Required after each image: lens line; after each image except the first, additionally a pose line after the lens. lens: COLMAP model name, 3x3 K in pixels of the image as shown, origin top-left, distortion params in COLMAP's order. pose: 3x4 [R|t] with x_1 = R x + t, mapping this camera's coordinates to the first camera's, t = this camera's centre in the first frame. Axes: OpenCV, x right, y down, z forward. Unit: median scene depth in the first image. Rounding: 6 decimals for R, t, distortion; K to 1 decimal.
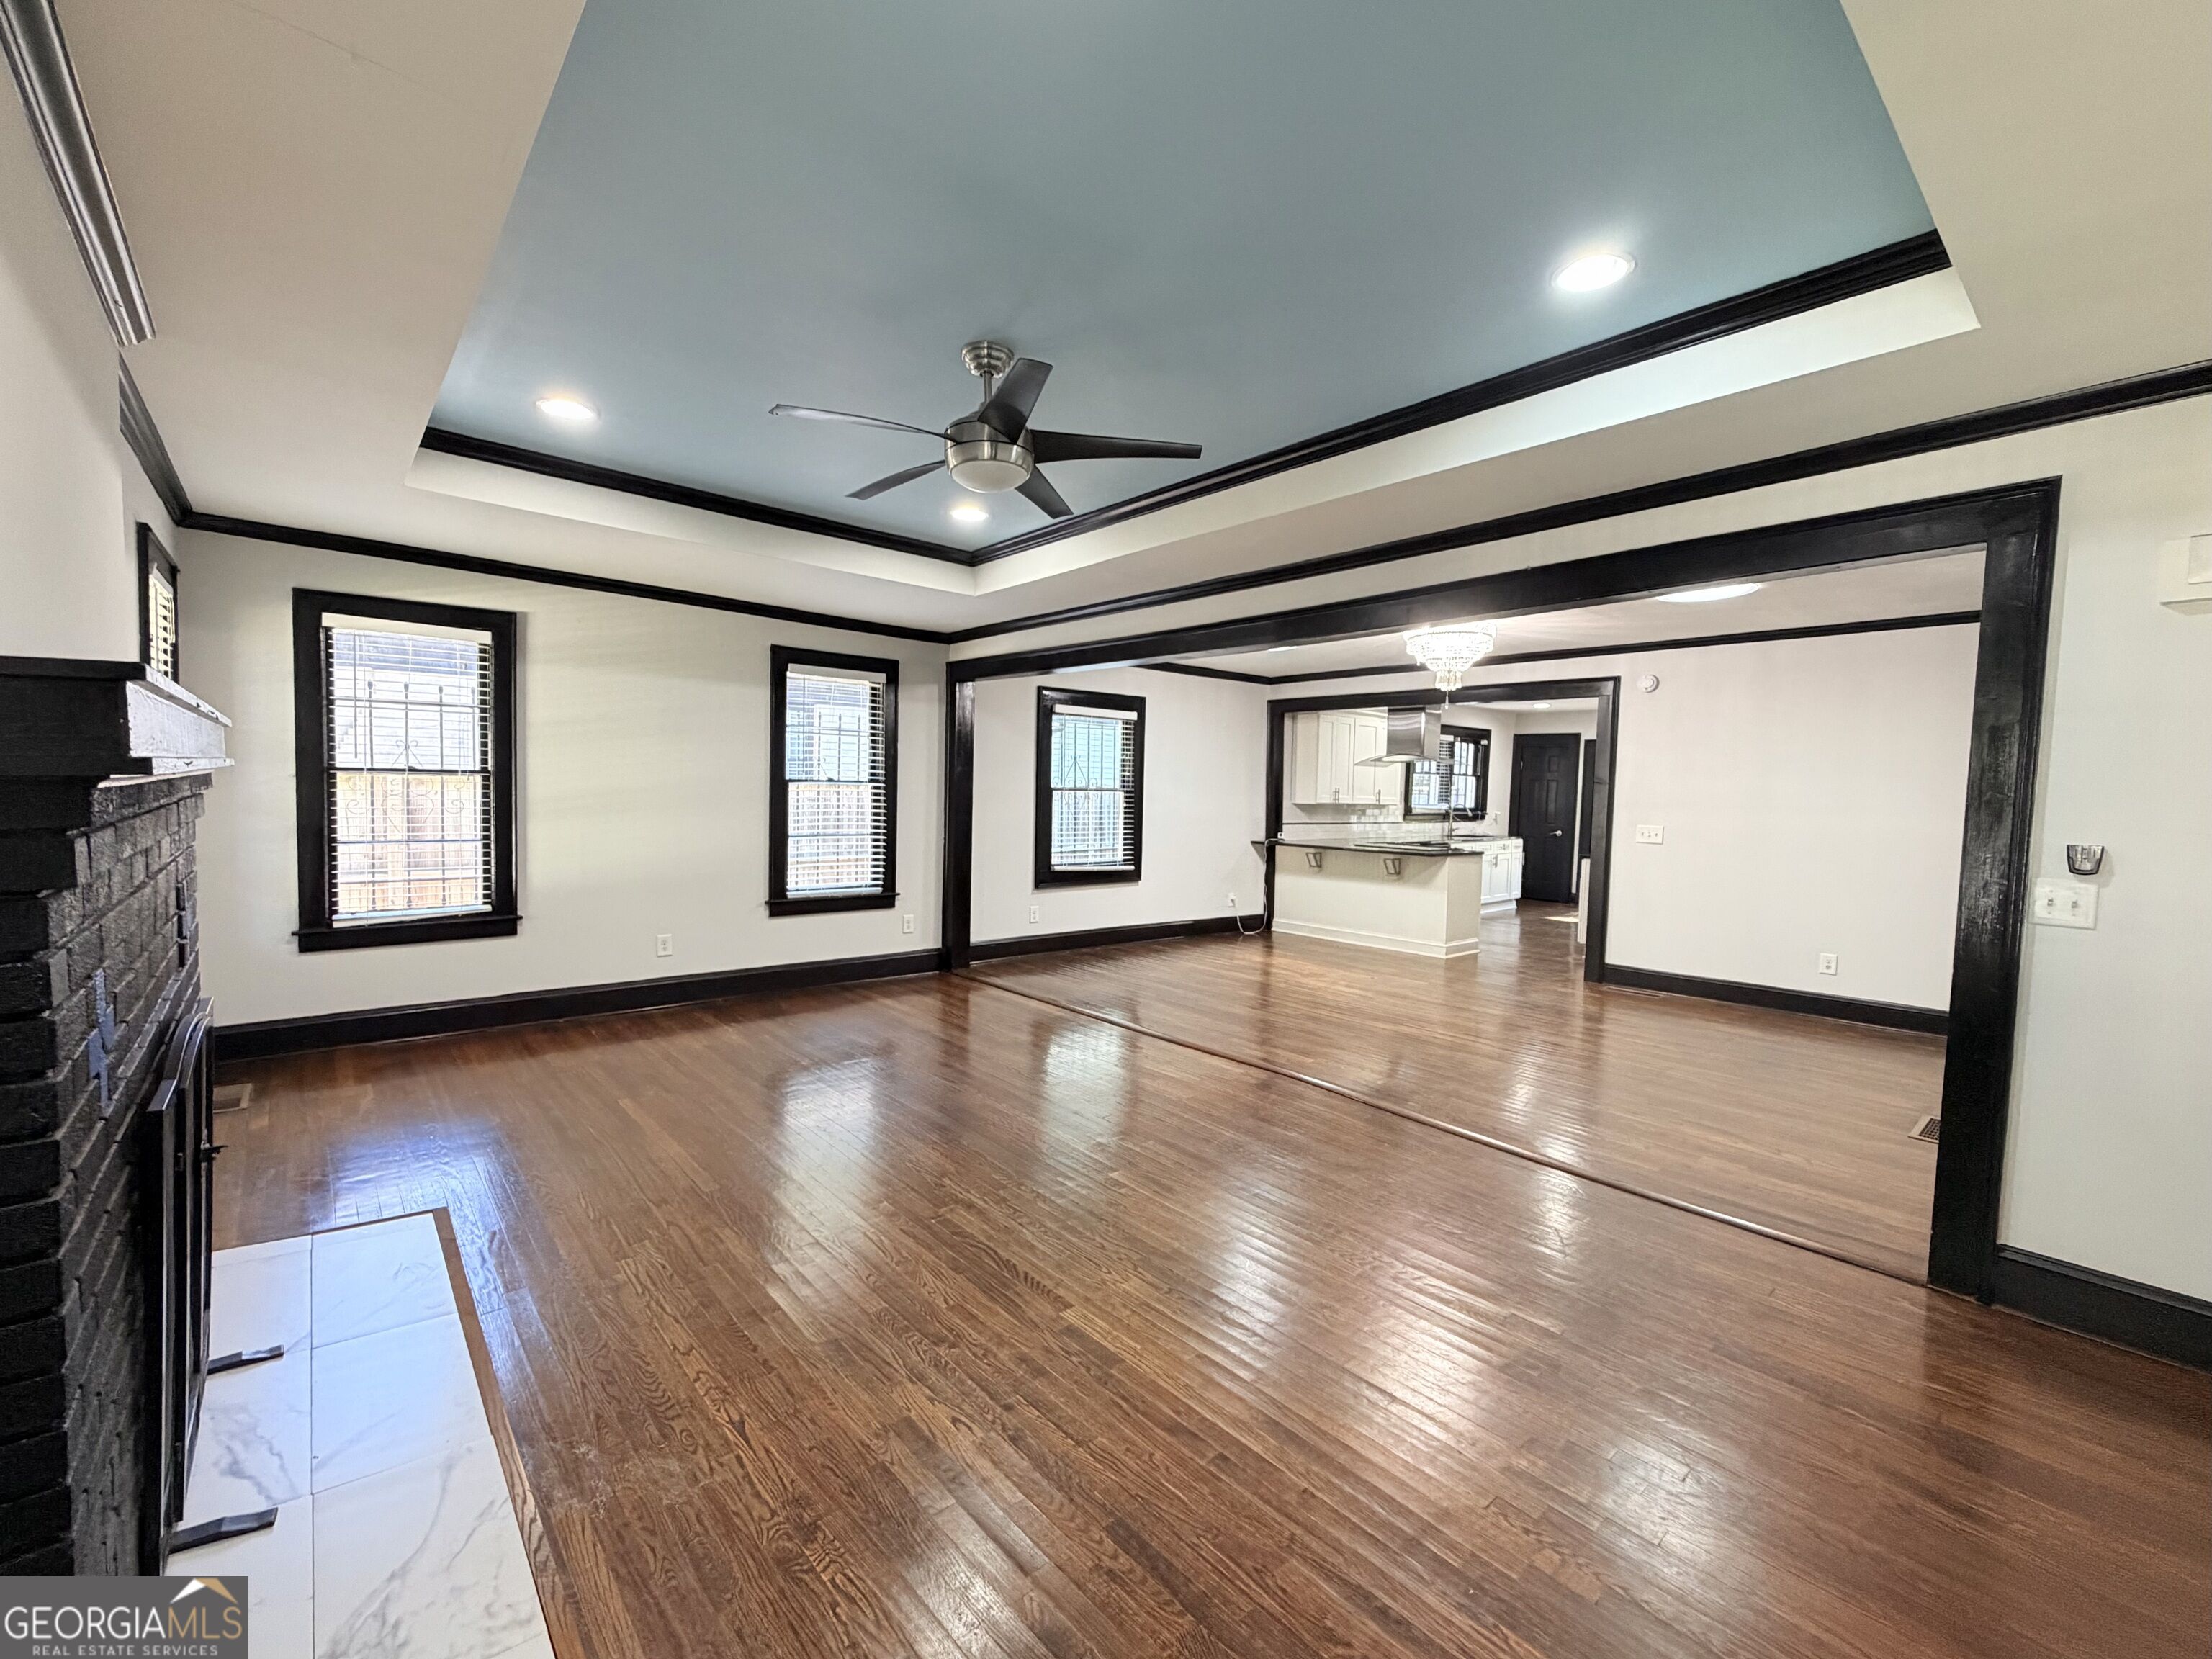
lens RADIAL K [[905.4, 0, 1099.5], [0, 905.4, 824.9], [0, 0, 1]] dist [0.001222, 0.000535]
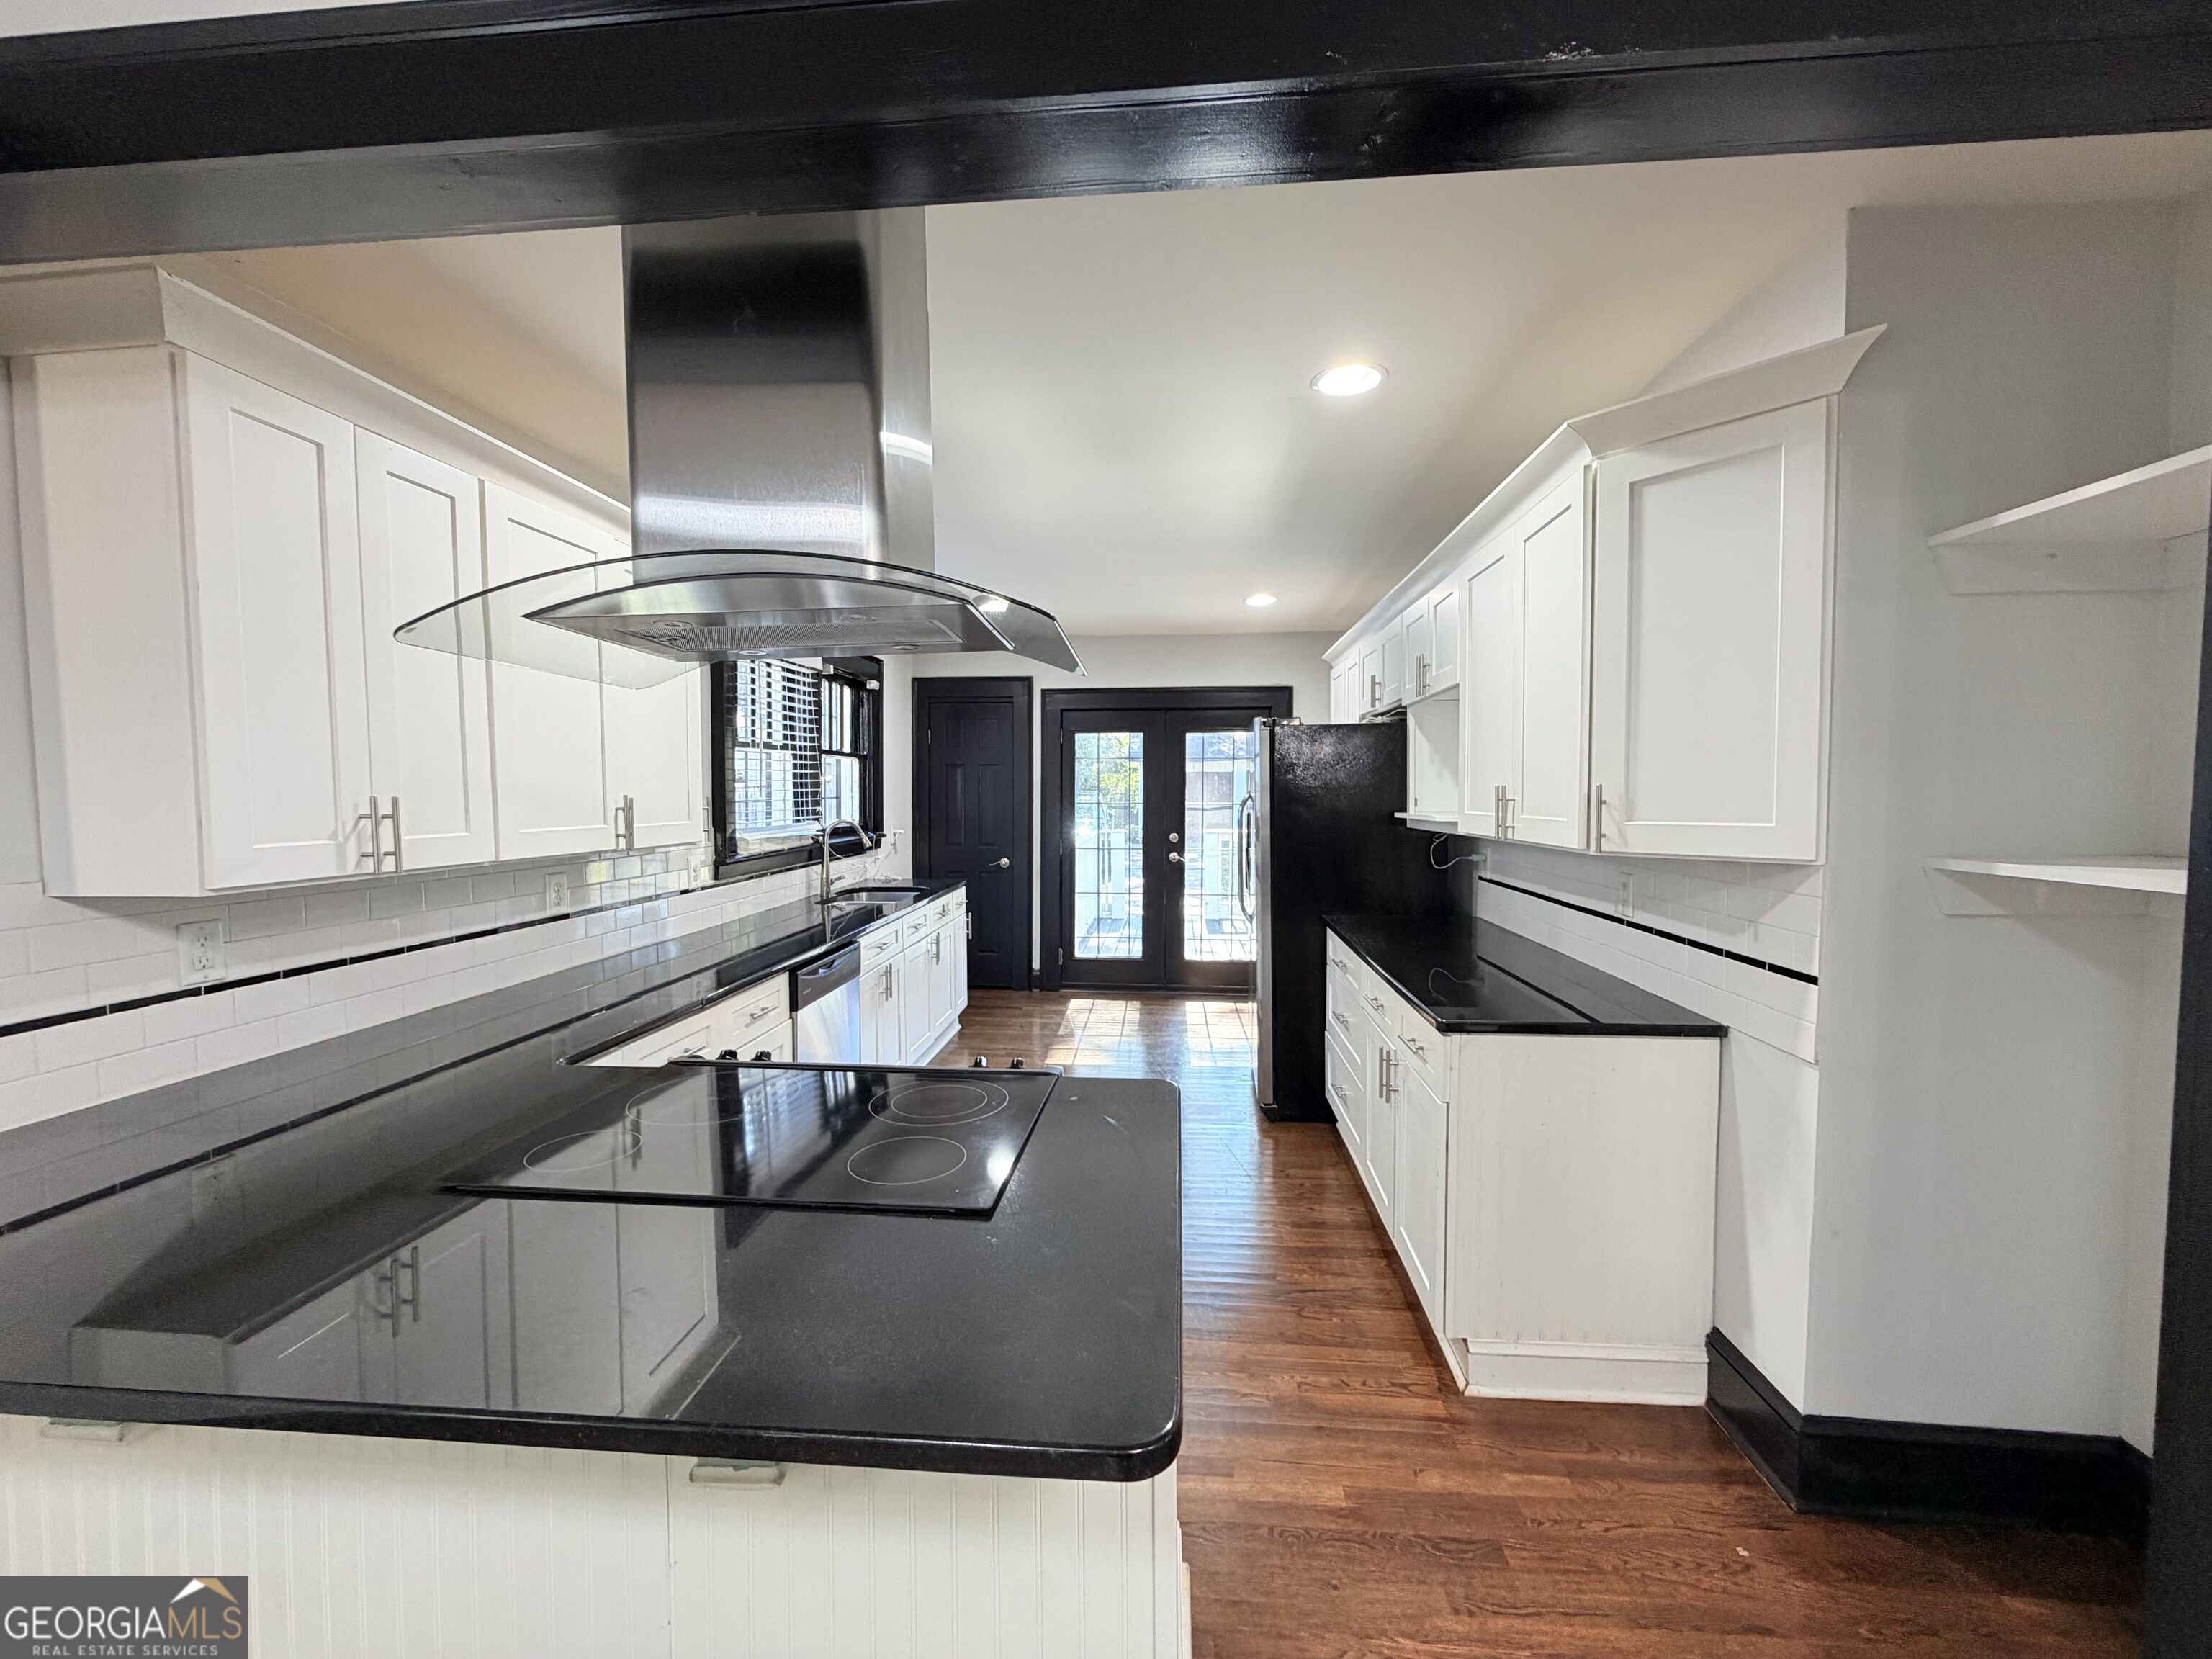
lens RADIAL K [[905.4, 0, 1100.7], [0, 905.4, 825.2], [0, 0, 1]] dist [0.001222, 0.000535]
pose [[0.726509, -0.054614, 0.684983, 0.194499], [0.050491, 0.998385, 0.026049, -0.025652], [-0.685299, 0.015661, 0.728093, 0.606827]]
